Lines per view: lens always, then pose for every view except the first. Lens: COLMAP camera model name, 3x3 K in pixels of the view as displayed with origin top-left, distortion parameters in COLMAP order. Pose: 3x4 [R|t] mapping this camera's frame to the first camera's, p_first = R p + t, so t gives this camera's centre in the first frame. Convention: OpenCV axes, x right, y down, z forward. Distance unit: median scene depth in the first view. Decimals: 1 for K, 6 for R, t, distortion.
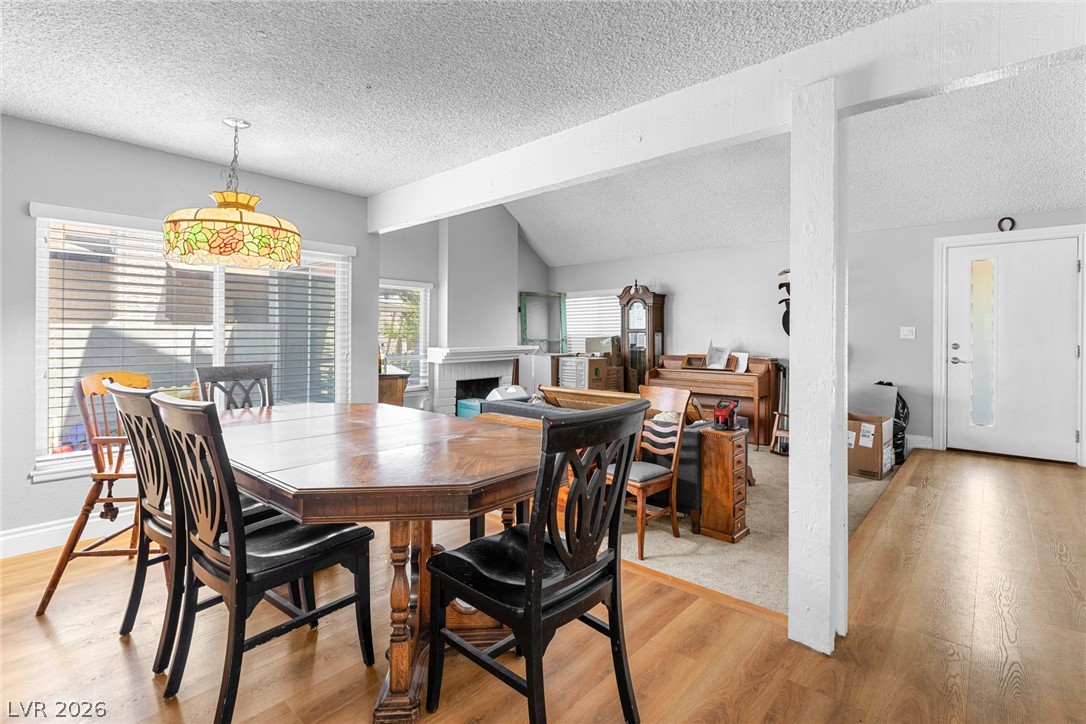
lens RADIAL K [[516.6, 0, 548.3], [0, 516.6, 321.1], [0, 0, 1]] dist [0.001047, -0.000338]
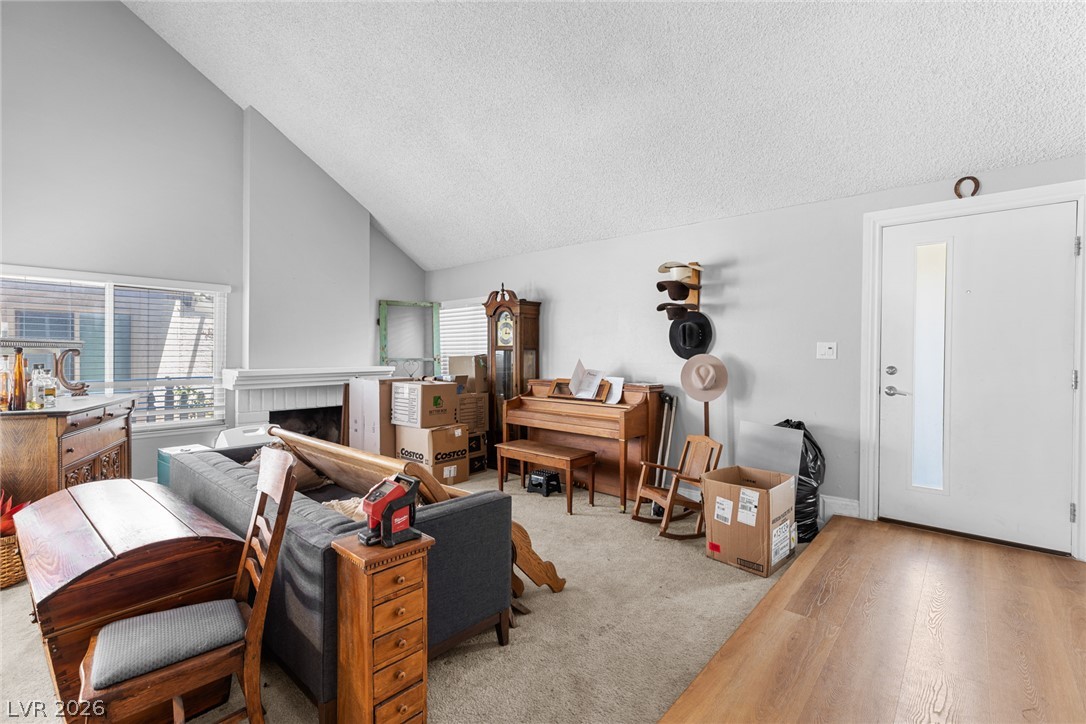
lens RADIAL K [[495.4, 0, 543.2], [0, 495.4, 345.5], [0, 0, 1]] dist [0.004722, -0.000529]
pose [[0.999999, 0.001674, 0.000009, 0.268594], [-0.001674, 0.999943, 0.010518, 0.007979], [0.000009, -0.010518, 0.999945, 0.281843]]
